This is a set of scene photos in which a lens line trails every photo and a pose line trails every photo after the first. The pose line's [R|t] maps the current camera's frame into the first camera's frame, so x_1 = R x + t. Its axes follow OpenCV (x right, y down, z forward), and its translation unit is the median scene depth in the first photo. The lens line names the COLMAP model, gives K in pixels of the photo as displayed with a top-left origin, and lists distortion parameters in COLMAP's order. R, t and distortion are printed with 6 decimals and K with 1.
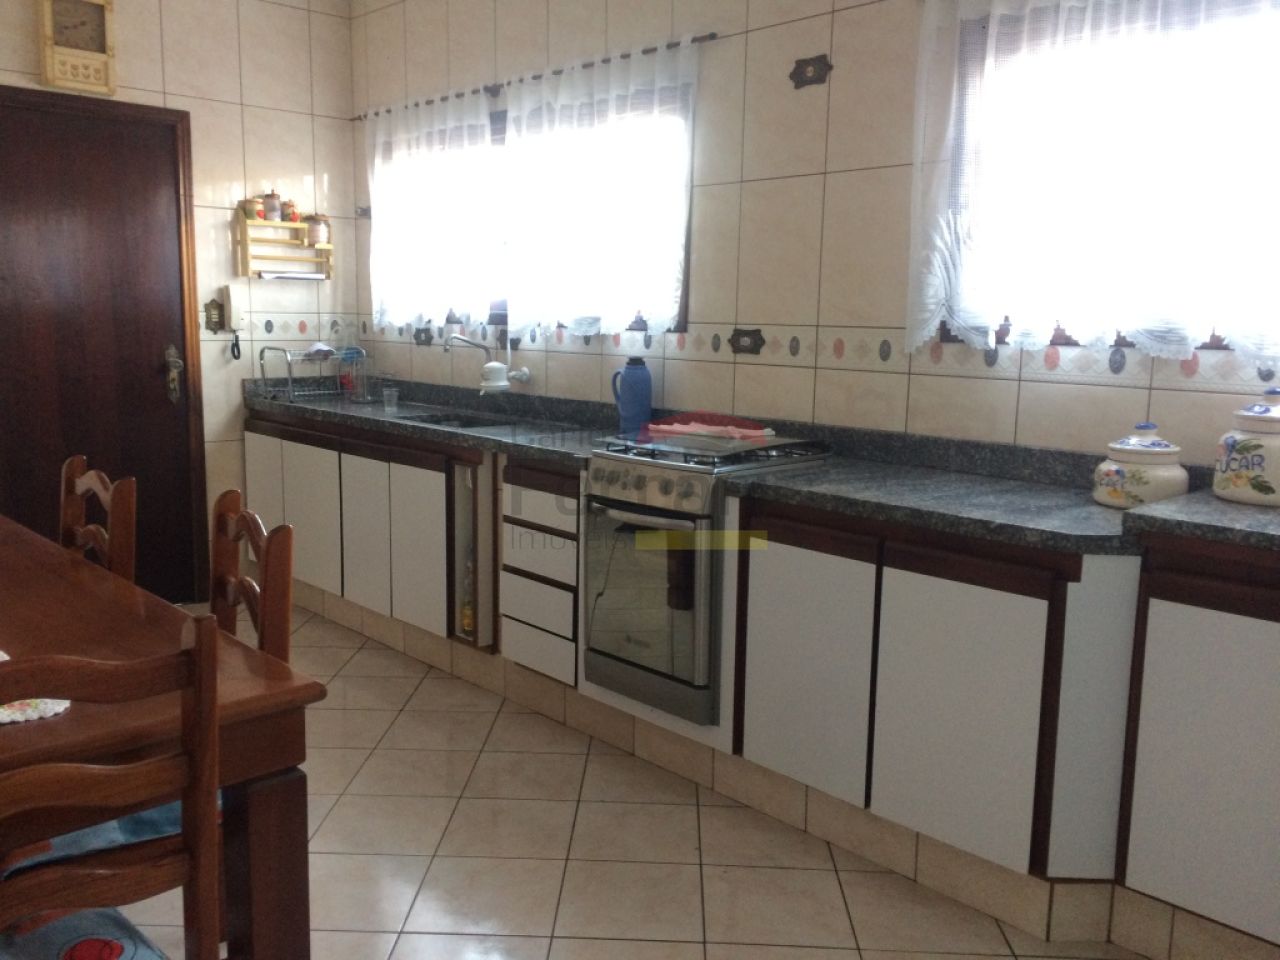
lens RADIAL K [[1107.8, 0, 640.0], [0, 1107.8, 480.0], [0, 0, 1]] dist [0.077483, -0.158050]
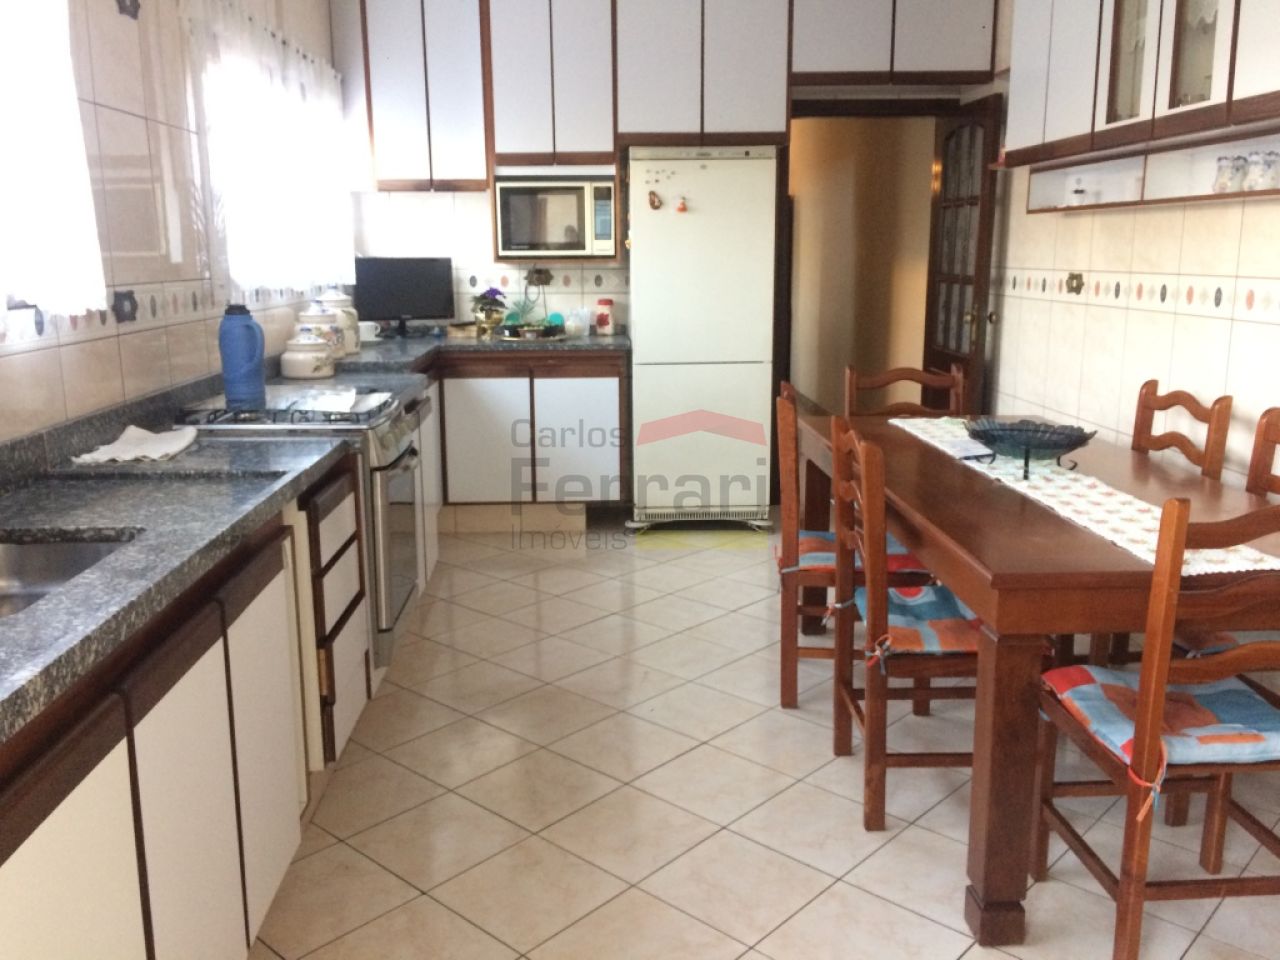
lens RADIAL K [[1107.8, 0, 640.0], [0, 1107.8, 480.0], [0, 0, 1]] dist [0.077483, -0.158050]
pose [[-0.768209, -0.147389, 0.623002, -0.731981], [0.082397, 0.942281, 0.324525, -0.243078], [-0.634875, 0.300637, -0.711724, 1.399385]]
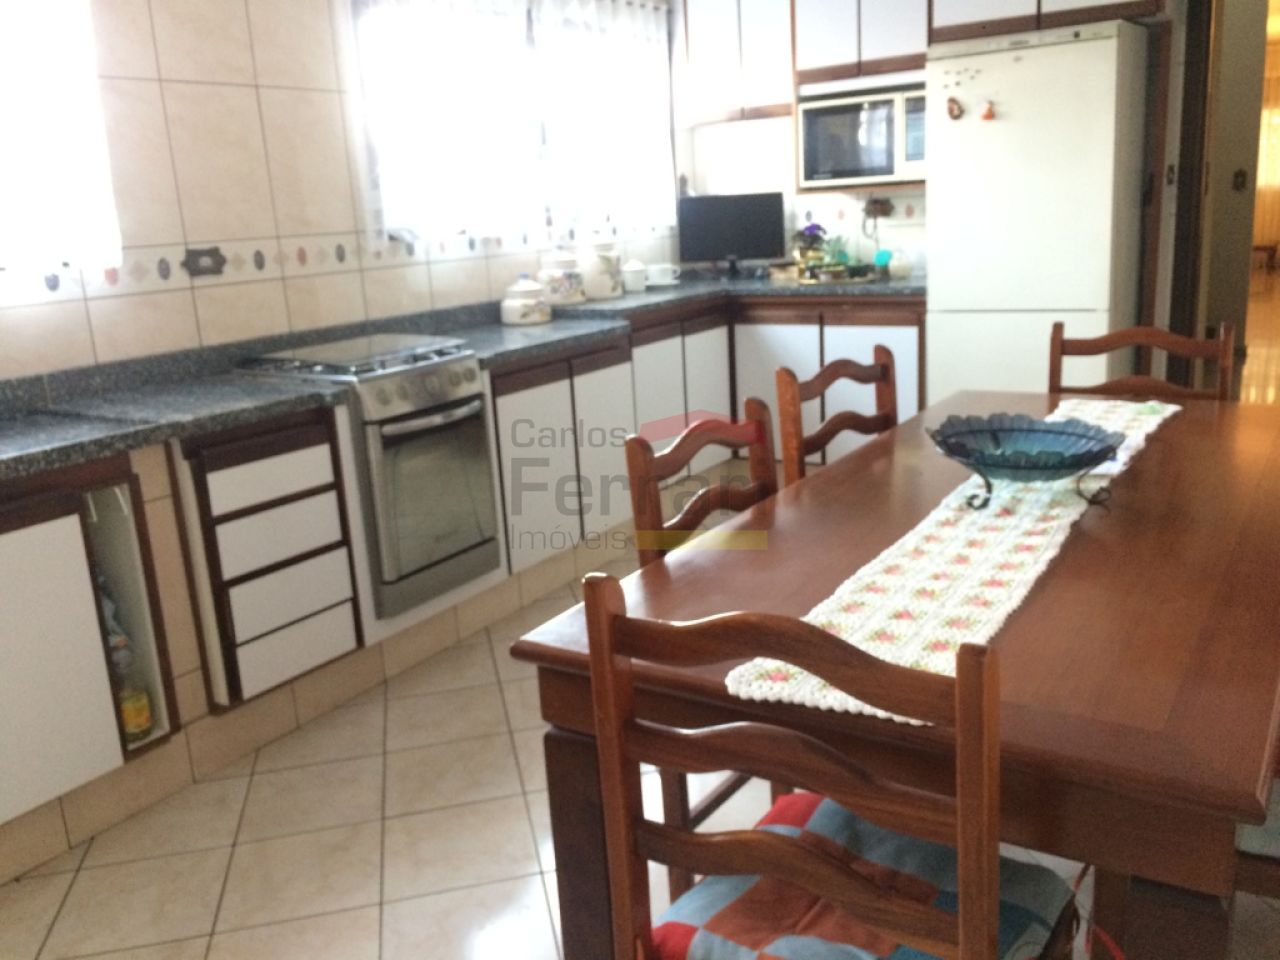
lens RADIAL K [[1107.8, 0, 640.0], [0, 1107.8, 480.0], [0, 0, 1]] dist [0.077483, -0.158050]
pose [[-0.243140, -0.243728, 0.938872, -0.909408], [0.194362, 0.936046, 0.293328, -0.159041], [-0.950319, 0.253801, -0.180219, 0.881152]]
